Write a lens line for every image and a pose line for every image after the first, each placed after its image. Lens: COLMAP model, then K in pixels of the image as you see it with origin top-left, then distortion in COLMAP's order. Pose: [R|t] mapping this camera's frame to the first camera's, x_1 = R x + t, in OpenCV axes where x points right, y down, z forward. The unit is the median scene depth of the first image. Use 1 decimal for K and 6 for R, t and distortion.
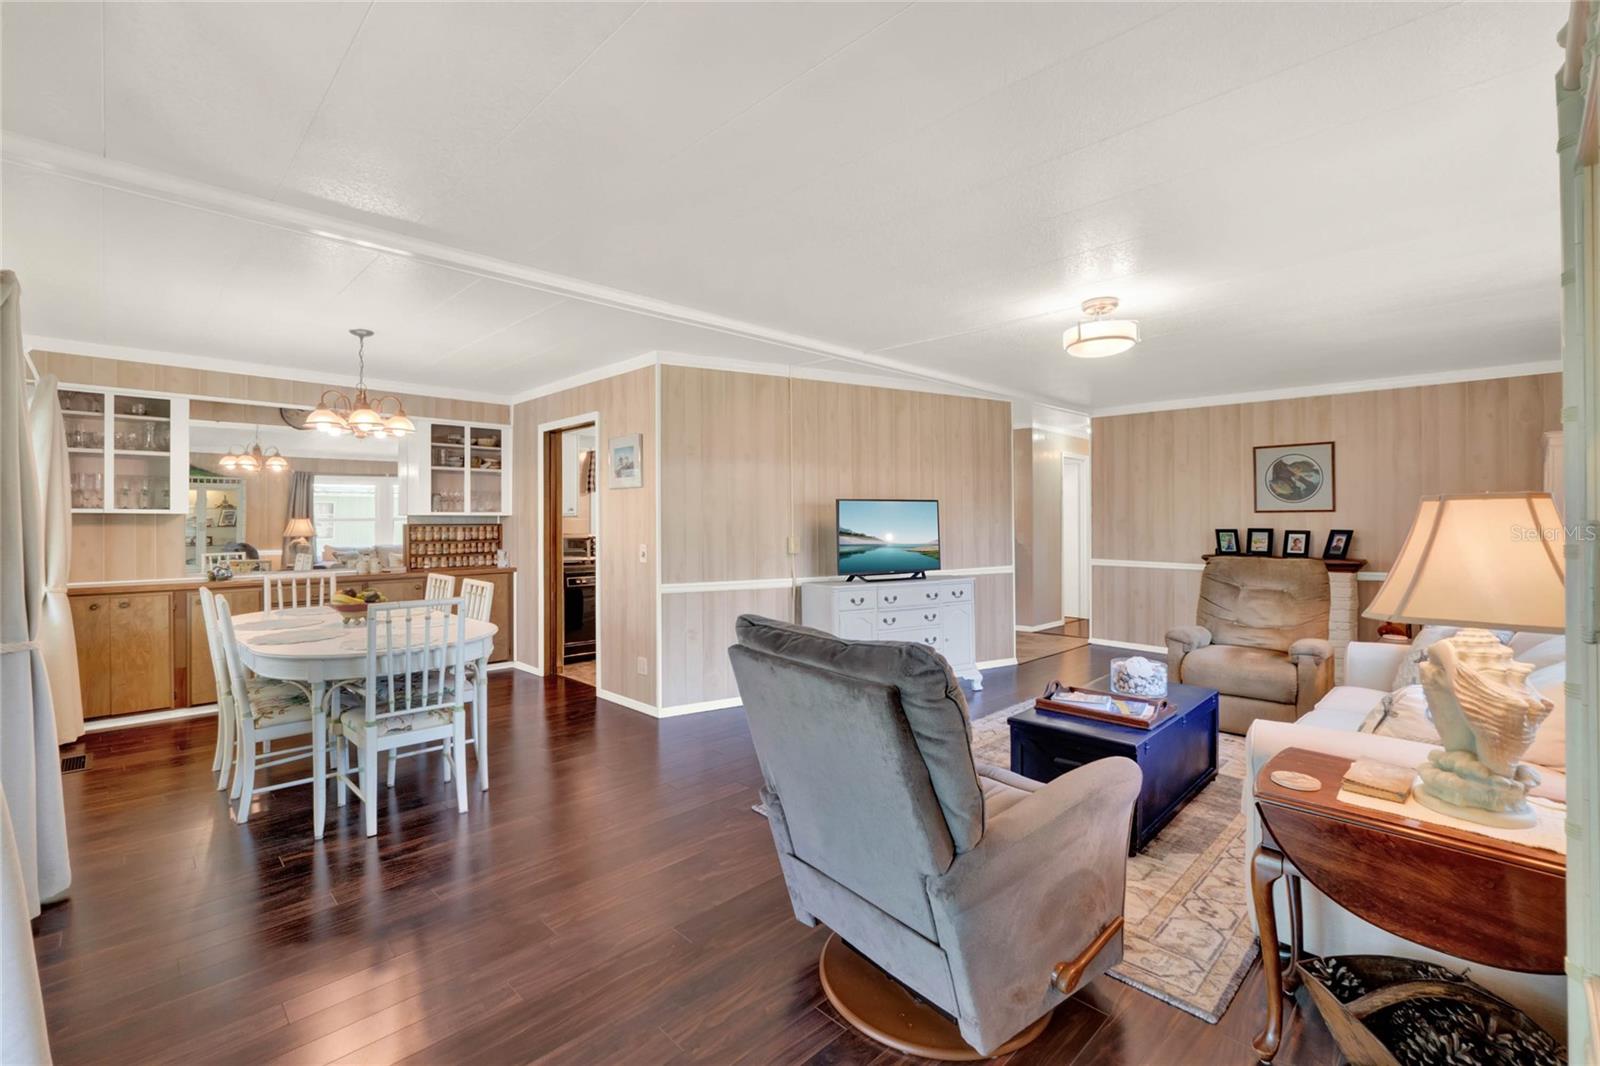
lens RADIAL K [[705.7, 0, 796.0], [0, 705.7, 521.0], [0, 0, 1]] dist [-0.001096, -0.001482]
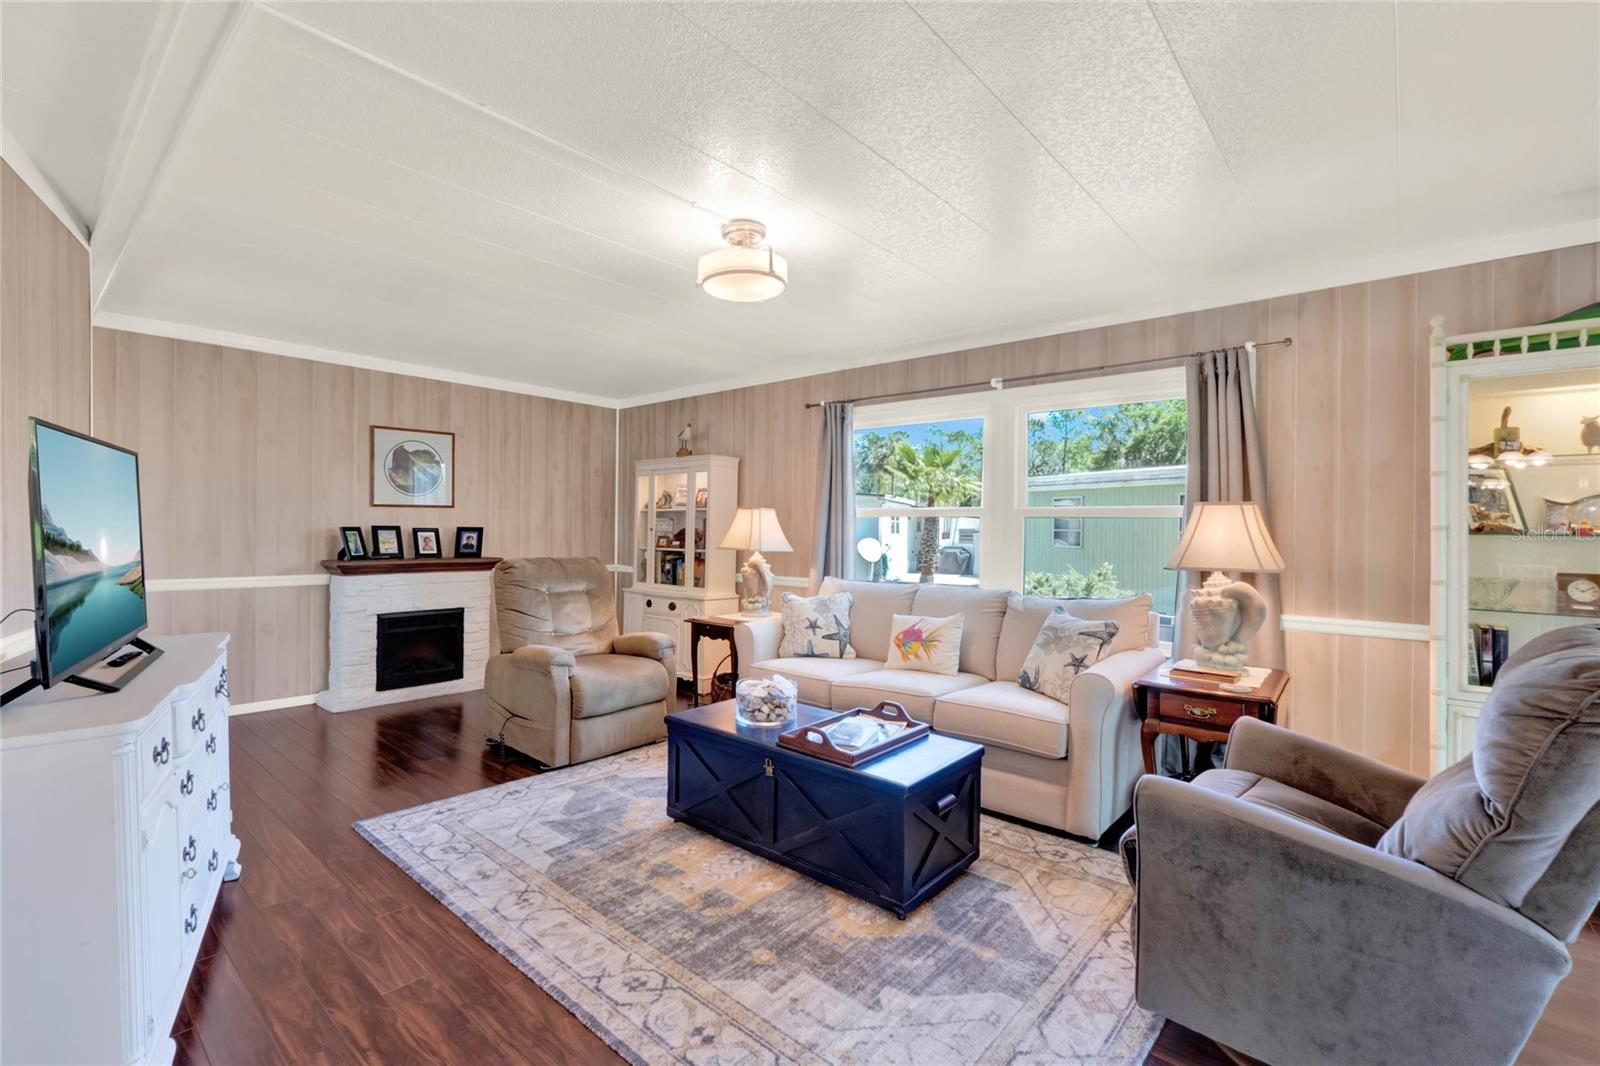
lens RADIAL K [[705.7, 0, 799.5], [0, 705.7, 528.3], [0, 0, 1]] dist [-0.001096, -0.001482]
pose [[-0.080426, -0.005227, 0.996747, -0.205665], [-0.006776, 0.999966, 0.004697, 0.006570], [-0.996738, -0.006376, -0.080459, 0.588776]]
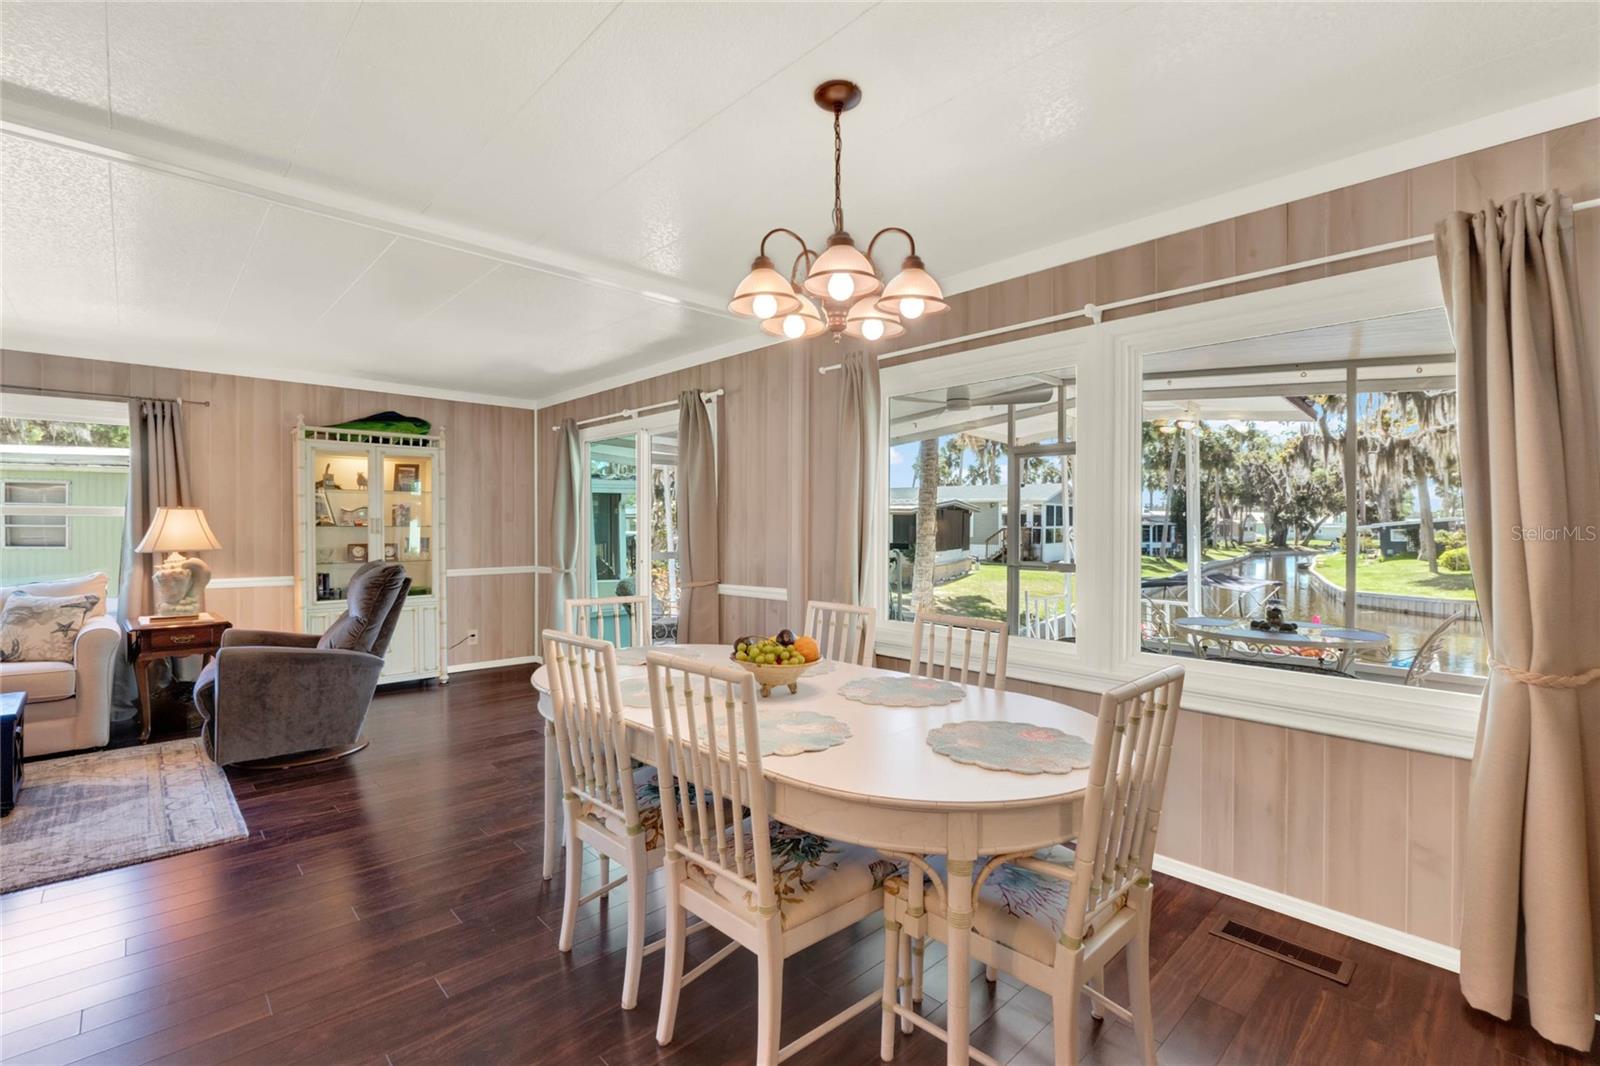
lens RADIAL K [[705.7, 0, 795.5], [0, 705.7, 530.5], [0, 0, 1]] dist [-0.001096, -0.001482]
pose [[-0.999737, -0.002618, 0.022795, -0.410213], [-0.002411, 0.999956, 0.009087, 0.005334], [-0.022818, 0.009030, -0.999699, 0.983029]]
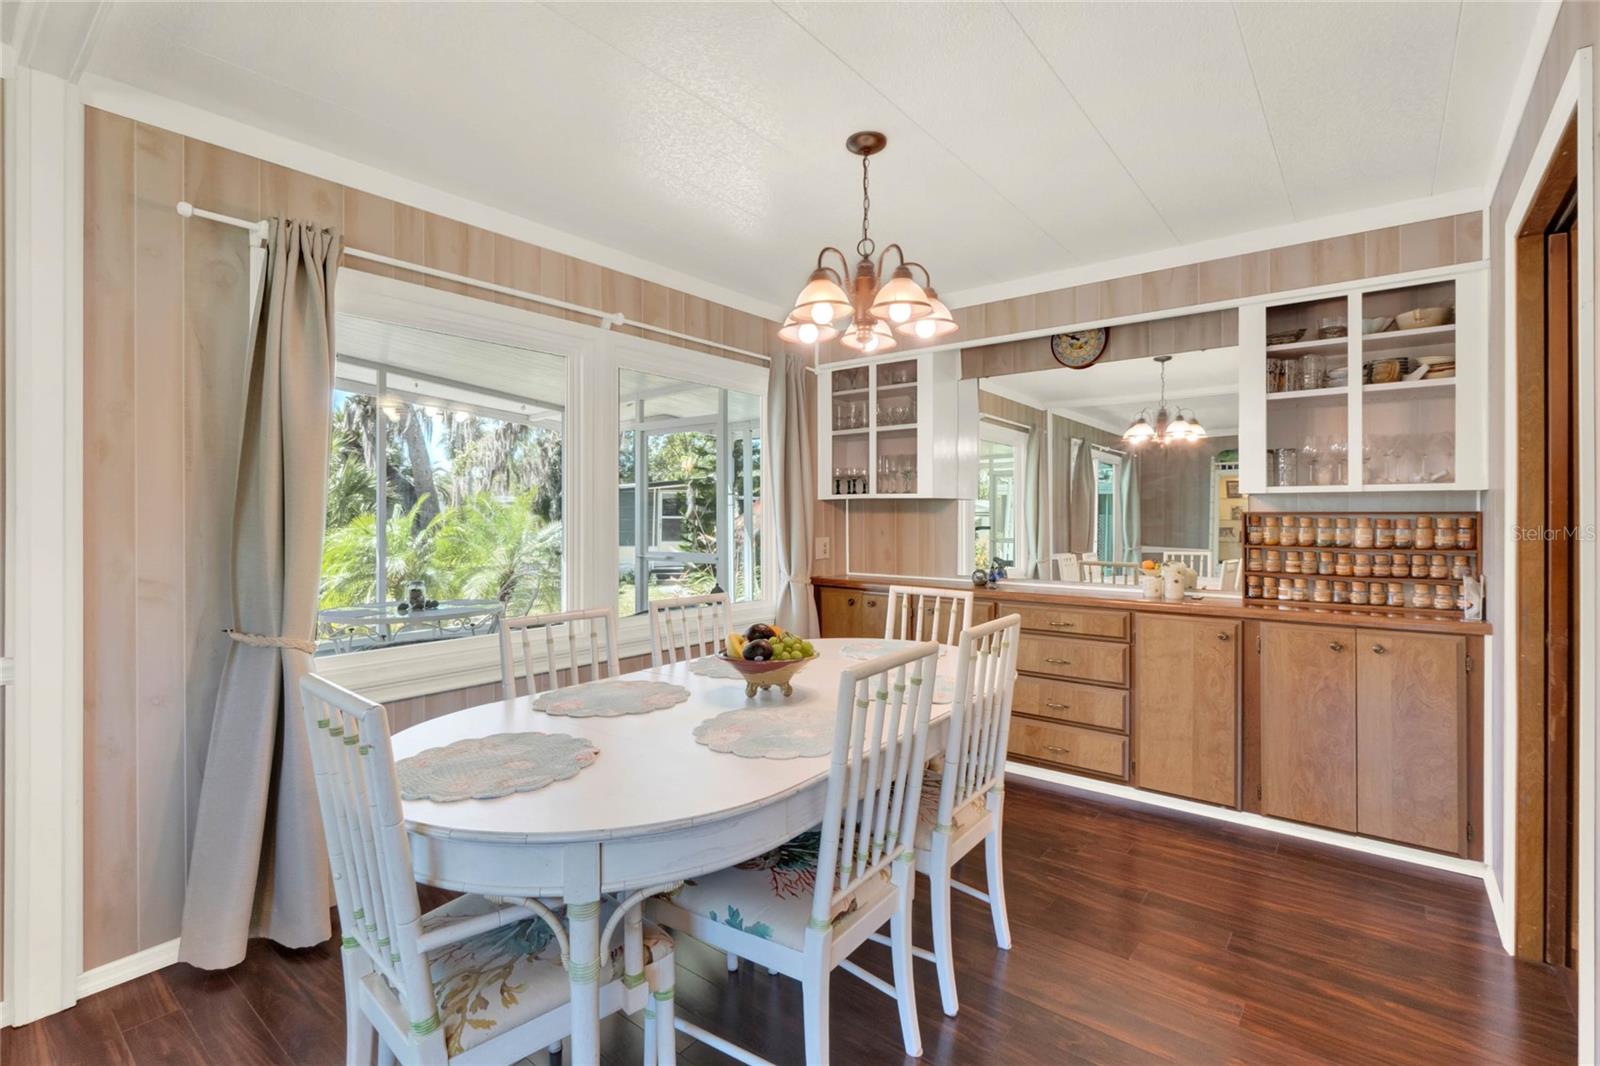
lens RADIAL K [[716.8, 0, 803.9], [0, 716.8, 517.0], [0, 0, 1]] dist [-0.007457, -0.000314]
pose [[0.124790, 0.001889, -0.992181, -0.062058], [-0.002766, 0.999995, 0.001556, 0.008086], [0.992179, 0.002551, 0.124794, 0.605600]]
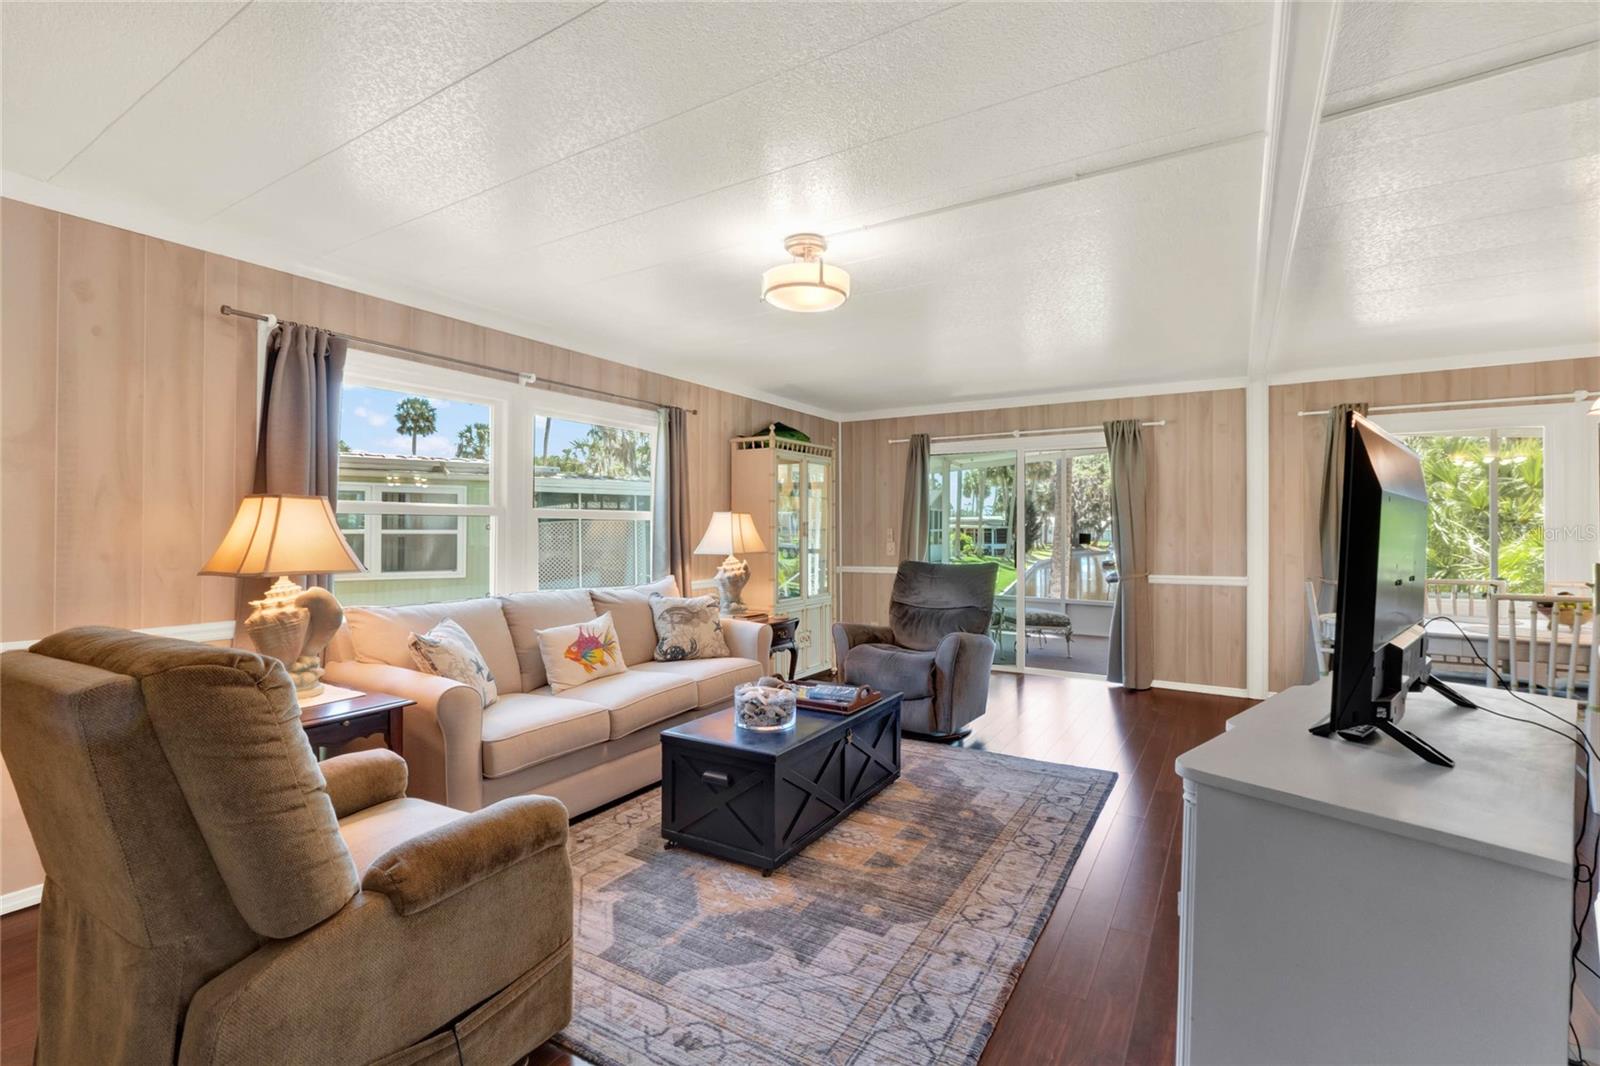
lens RADIAL K [[716.8, 0, 798.6], [0, 716.8, 524.9], [0, 0, 1]] dist [-0.007457, -0.000314]
pose [[-0.969720, -0.003298, -0.244197, 0.370311], [-0.002520, 0.999991, -0.003498, 0.006103], [0.244206, -0.002777, -0.969719, 1.046657]]
